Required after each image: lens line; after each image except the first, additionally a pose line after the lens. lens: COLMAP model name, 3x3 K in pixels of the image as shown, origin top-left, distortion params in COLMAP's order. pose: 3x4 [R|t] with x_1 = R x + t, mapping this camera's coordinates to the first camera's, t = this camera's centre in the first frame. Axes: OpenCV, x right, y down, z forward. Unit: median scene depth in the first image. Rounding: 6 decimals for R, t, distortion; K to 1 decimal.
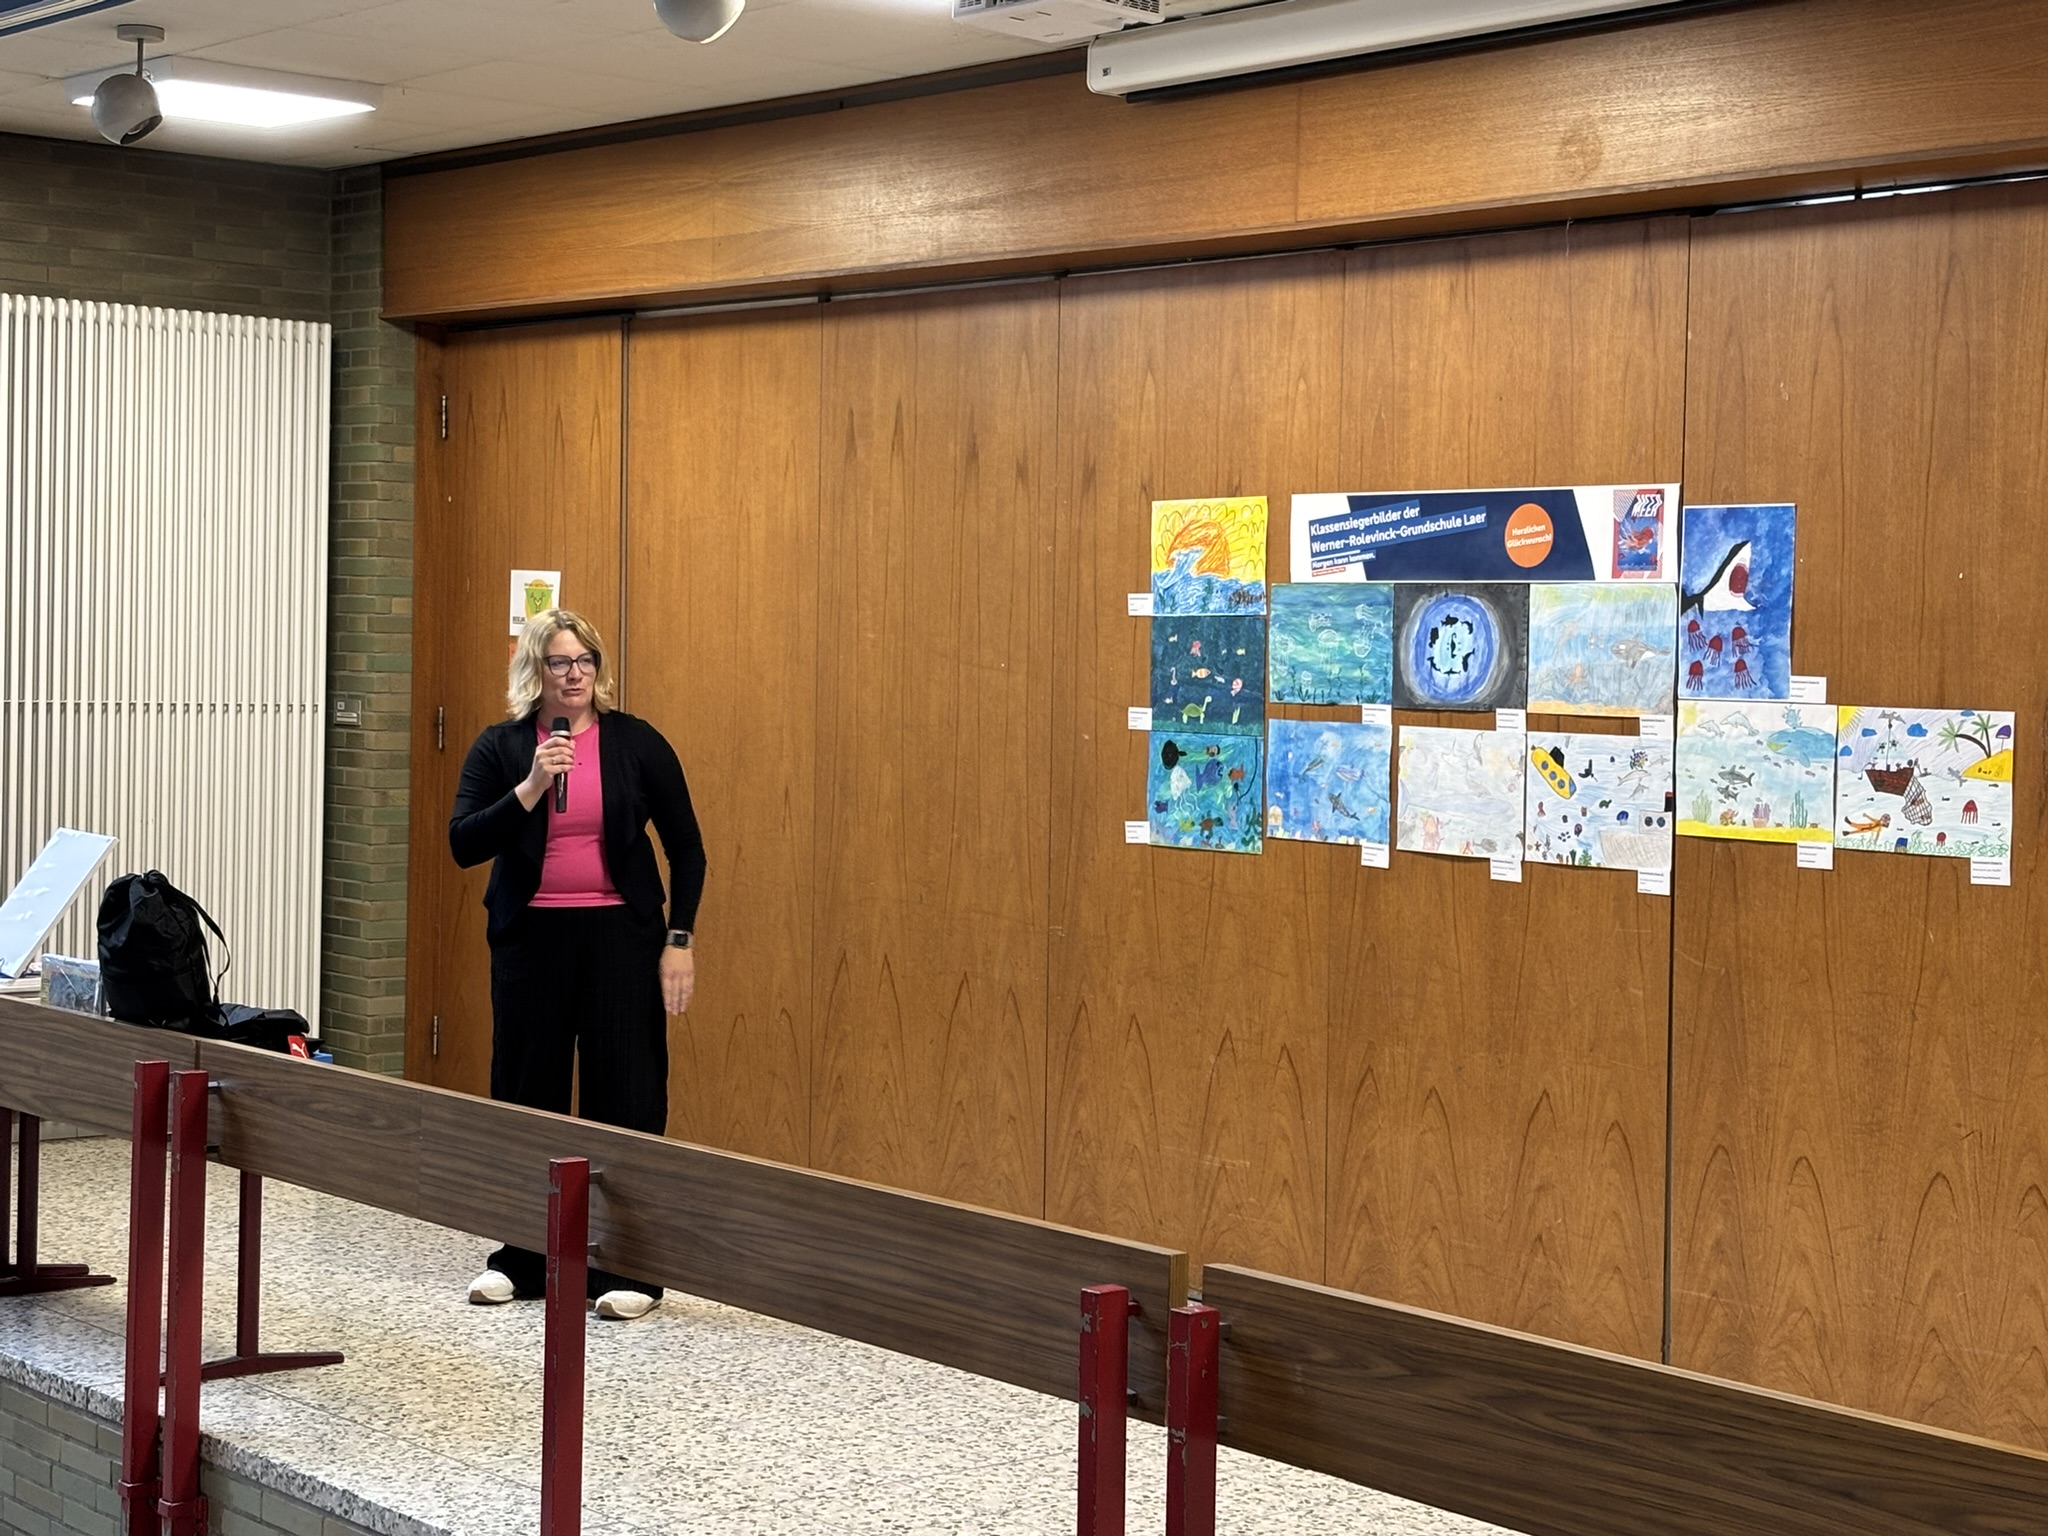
lens RADIAL K [[3495.2, 0, 1024.0], [0, 3495.2, 768.0], [0, 0, 1]] dist [0.254591, -1.071525]
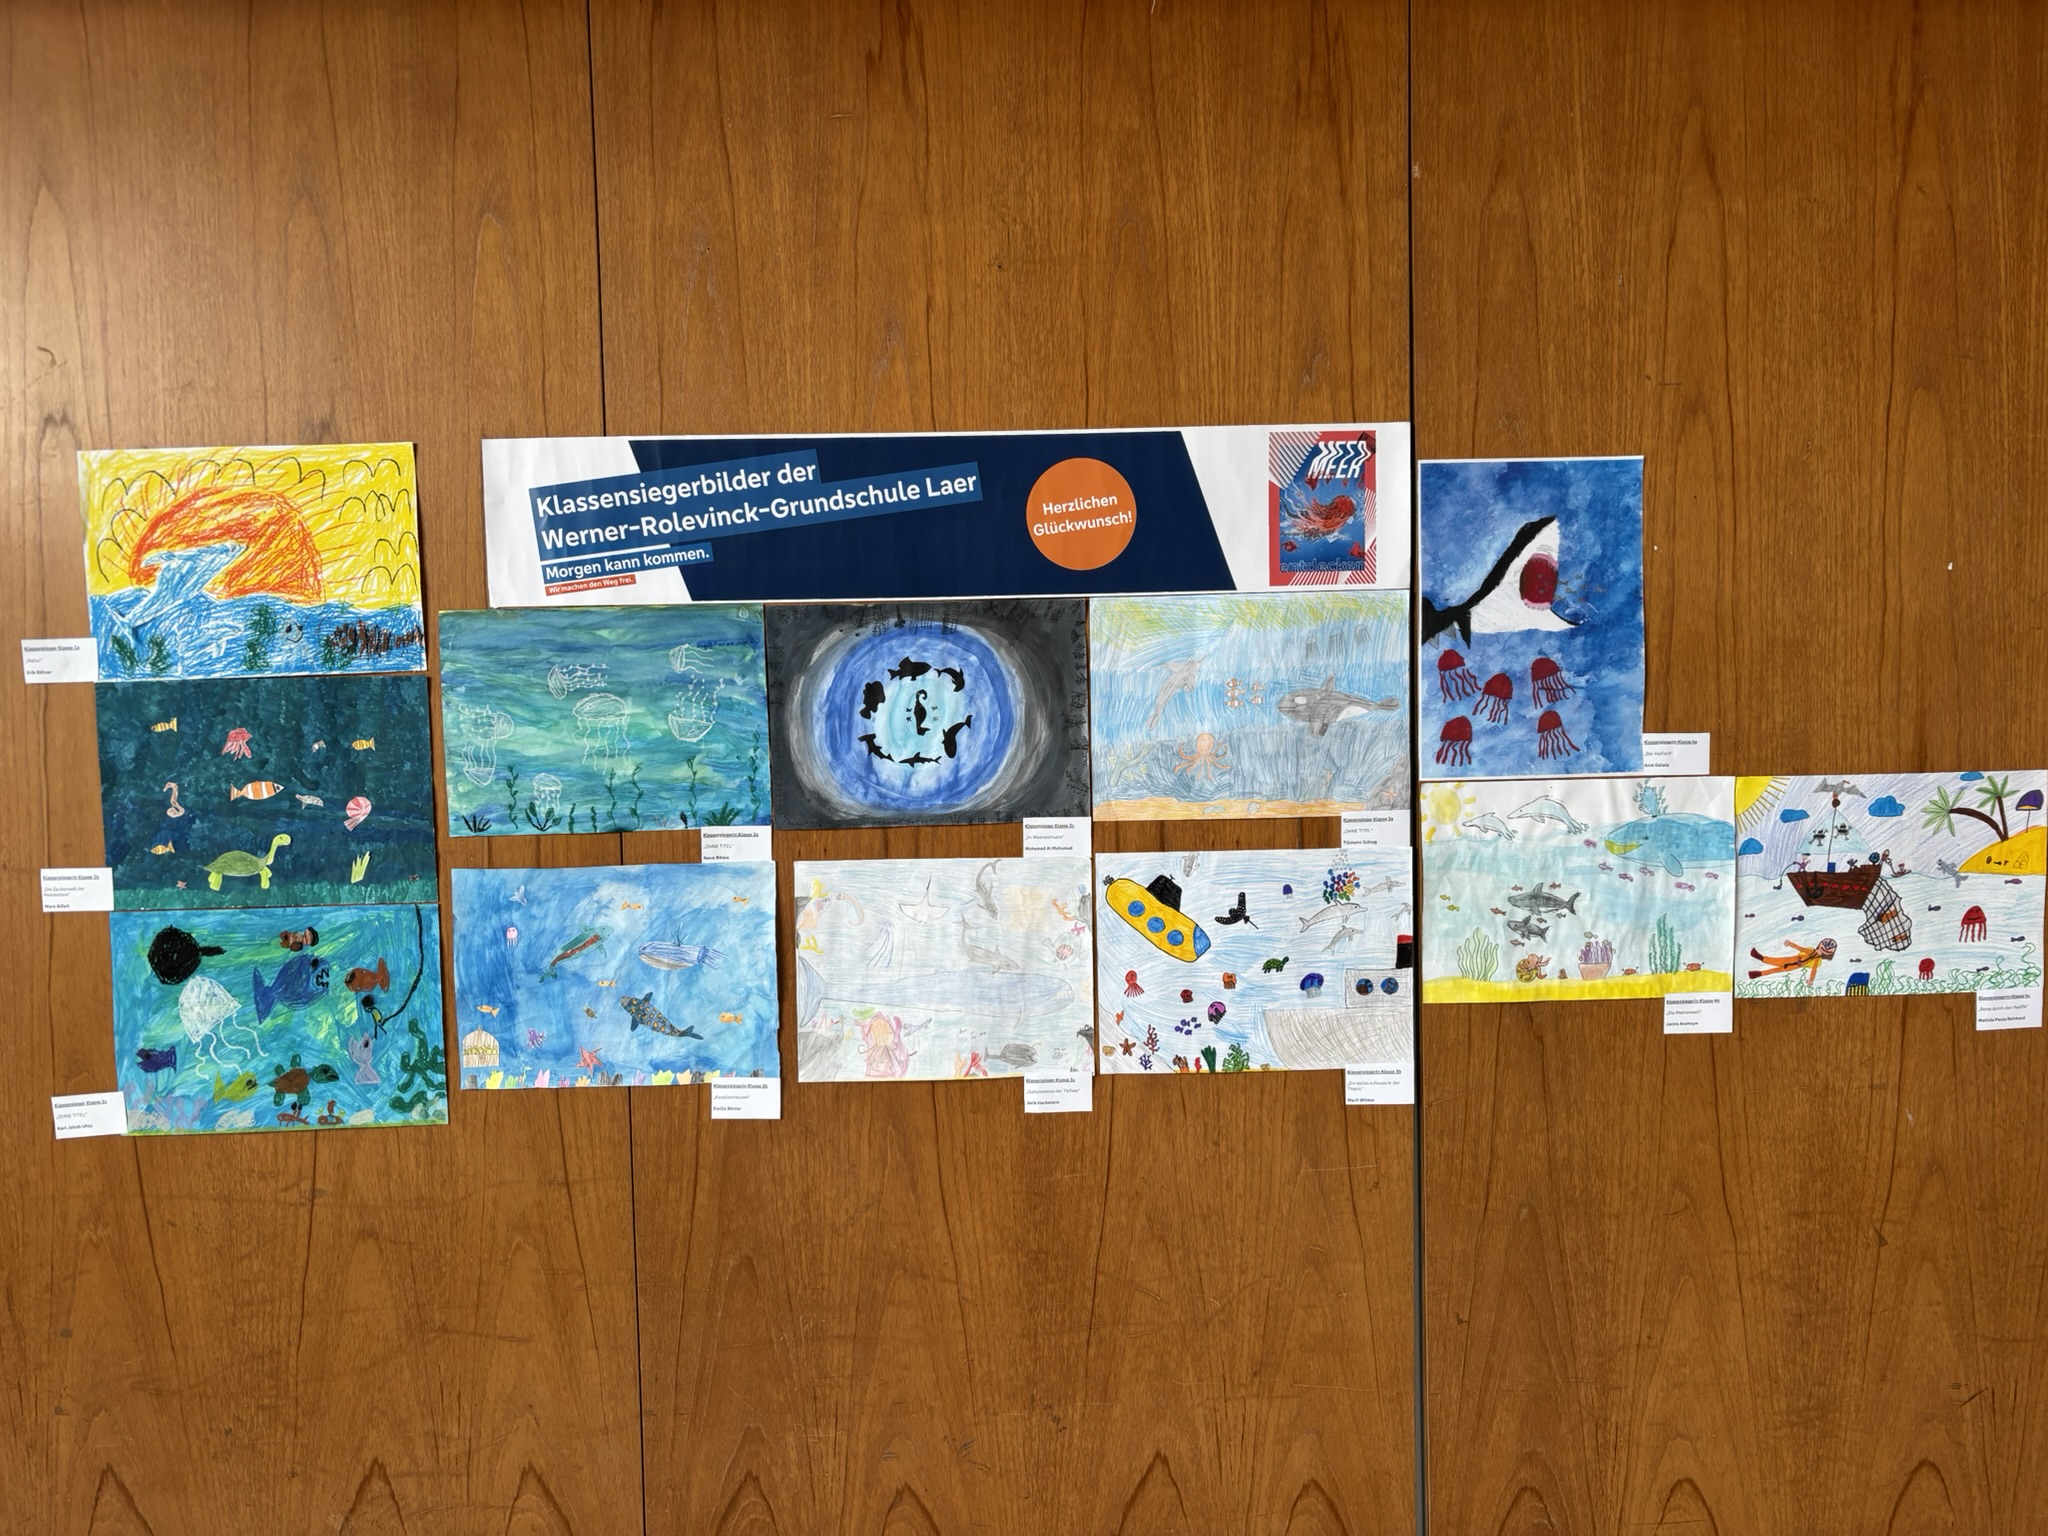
lens RADIAL K [[1548.0, 0, 1027.1], [0, 1548.0, 775.7], [0, 0, 1]] dist [0.045610, -0.052345]
pose [[0.624534, -0.075726, 0.777318, -0.060476], [0.064850, 0.996879, 0.045012, -0.035107], [-0.778301, 0.022298, 0.627496, 0.838136]]
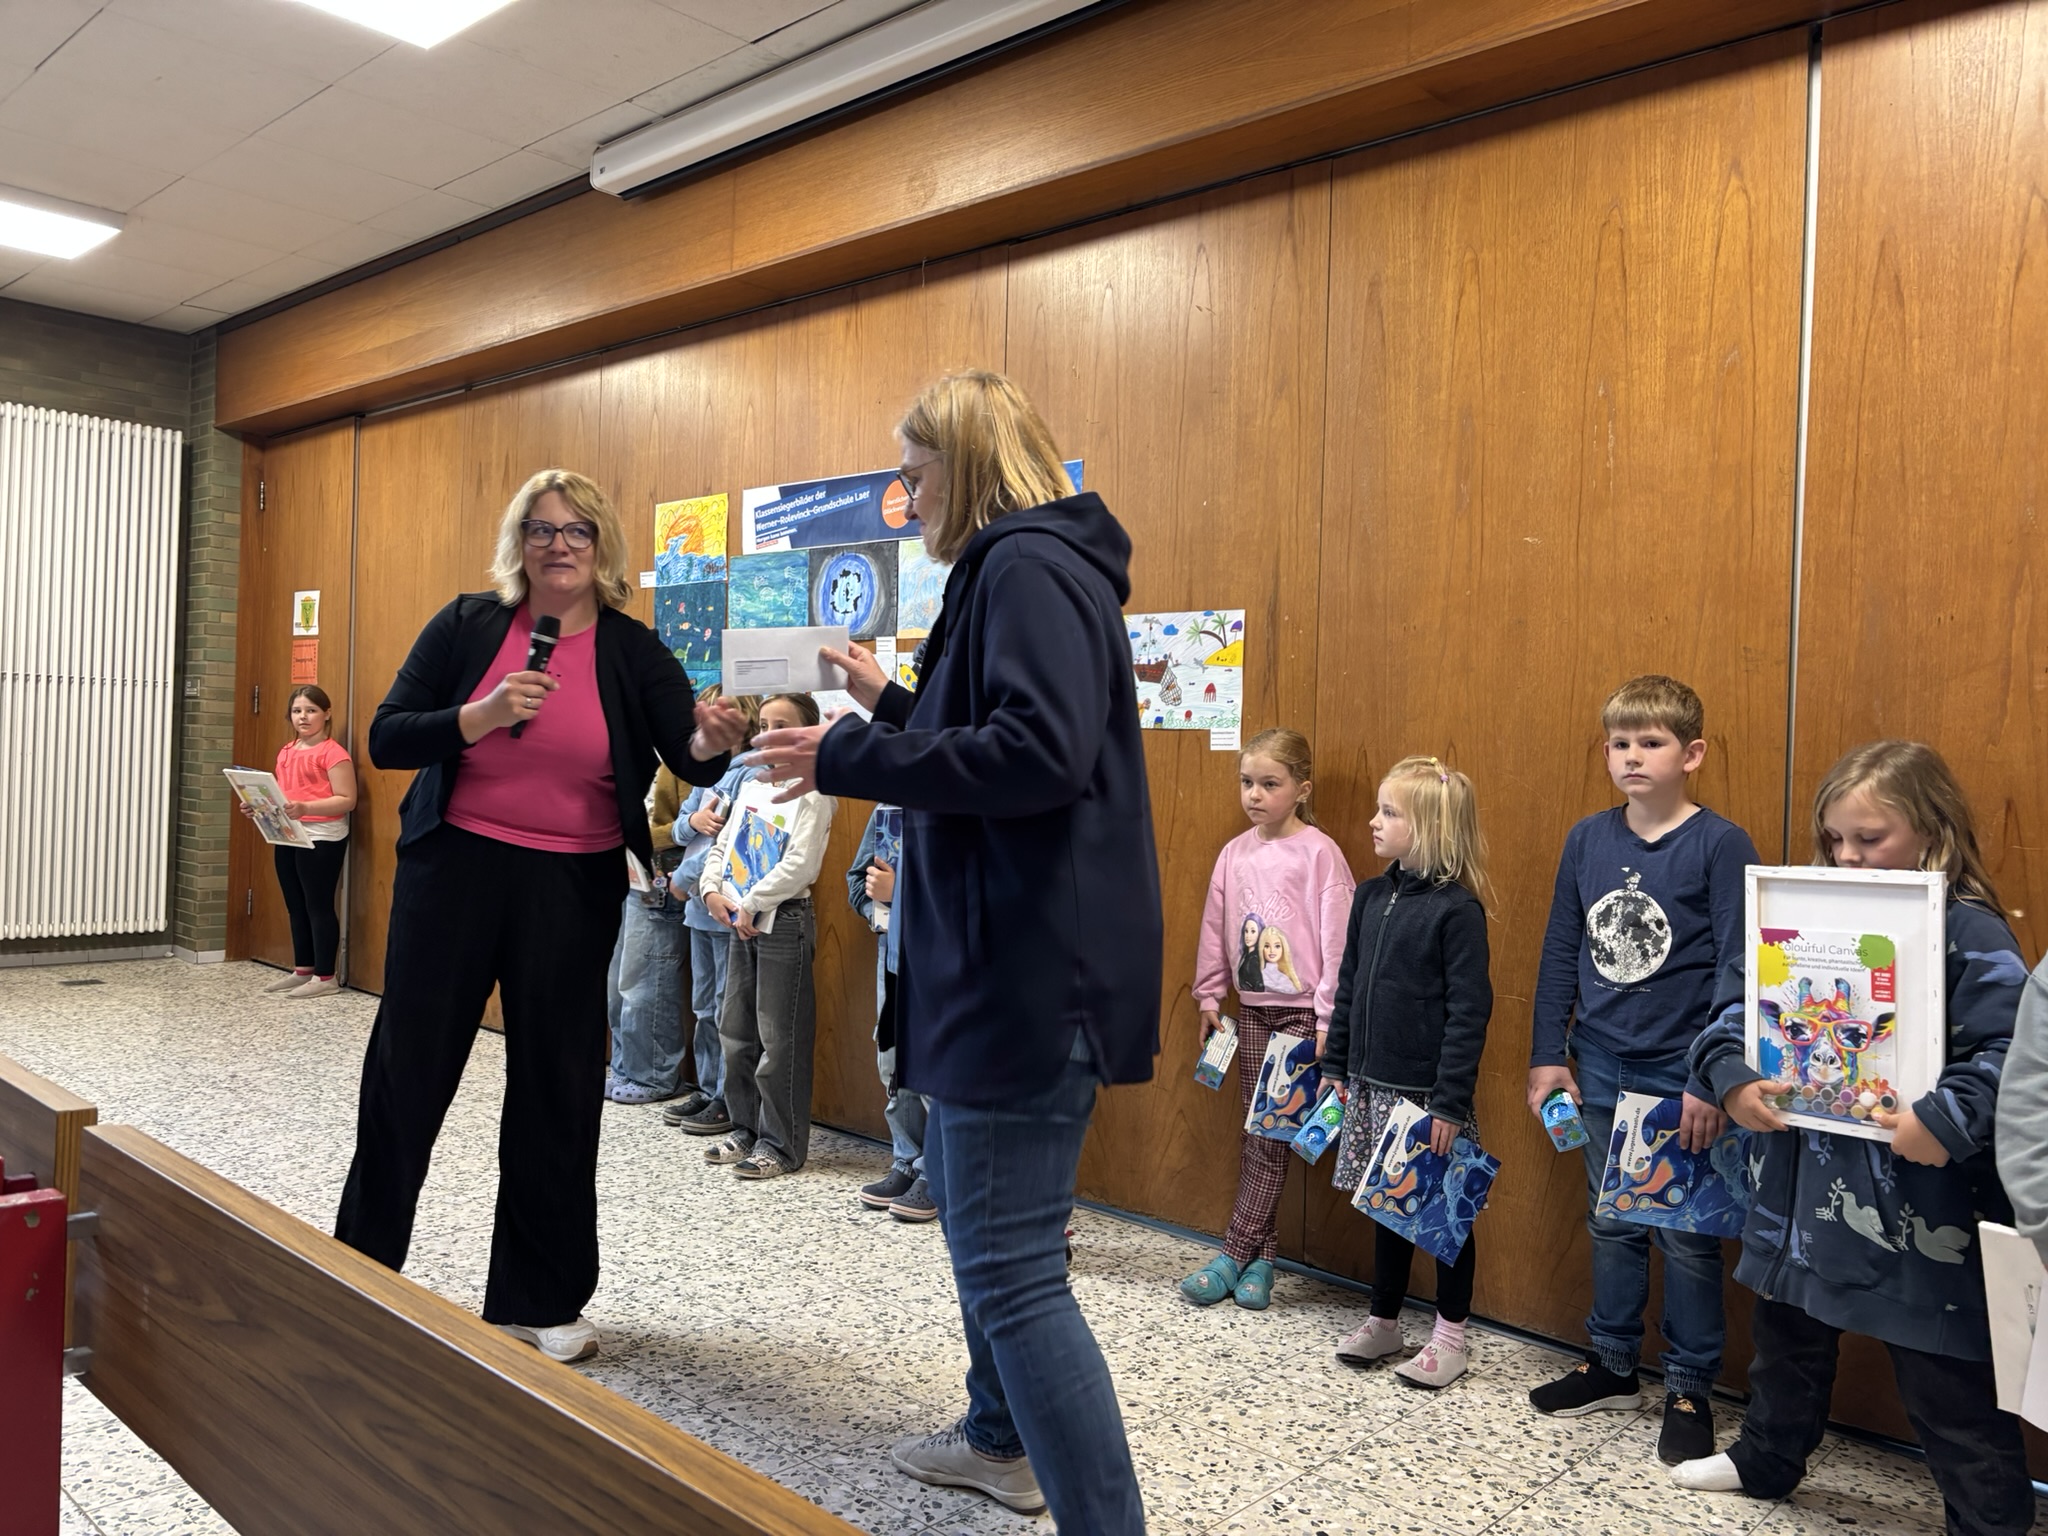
lens RADIAL K [[1560.1, 0, 1032.0], [0, 1560.1, 767.2], [0, 0, 1]] dist [0.077292, -0.105148]
pose [[0.992636, 0.011834, 0.120556, 0.122248], [-0.008790, 0.999630, -0.025750, 0.046765], [-0.120816, 0.024501, 0.992373, 0.407156]]
